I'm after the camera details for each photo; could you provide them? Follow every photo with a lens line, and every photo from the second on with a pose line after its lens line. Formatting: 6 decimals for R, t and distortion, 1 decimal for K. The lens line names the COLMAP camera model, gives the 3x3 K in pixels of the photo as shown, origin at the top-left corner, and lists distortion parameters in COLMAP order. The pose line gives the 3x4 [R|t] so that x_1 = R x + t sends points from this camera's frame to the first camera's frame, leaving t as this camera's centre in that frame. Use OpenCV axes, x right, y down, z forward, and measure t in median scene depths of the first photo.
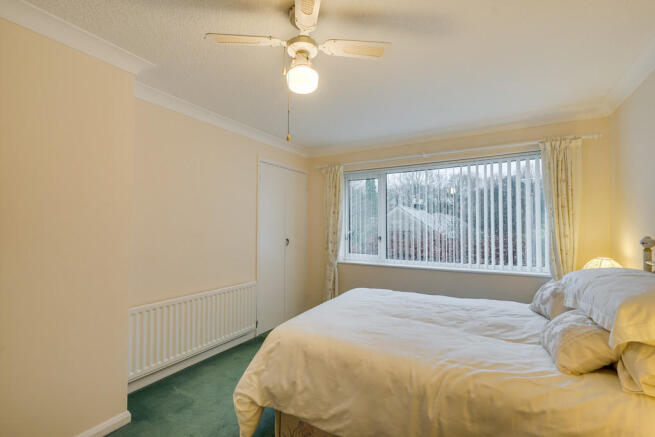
lens RADIAL K [[296.5, 0, 325.9], [0, 296.5, 220.7], [0, 0, 1]] dist [0.000389, 0.000728]
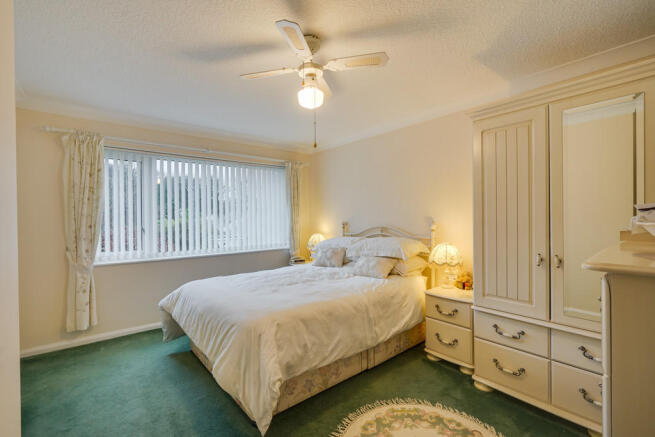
lens RADIAL K [[296.5, 0, 326.1], [0, 296.5, 215.9], [0, 0, 1]] dist [0.000389, 0.000728]
pose [[0.338293, -0.004218, 0.941031, -0.472977], [-0.014069, 0.999856, 0.009539, -0.000634], [-0.940936, -0.016466, 0.338185, 0.196704]]
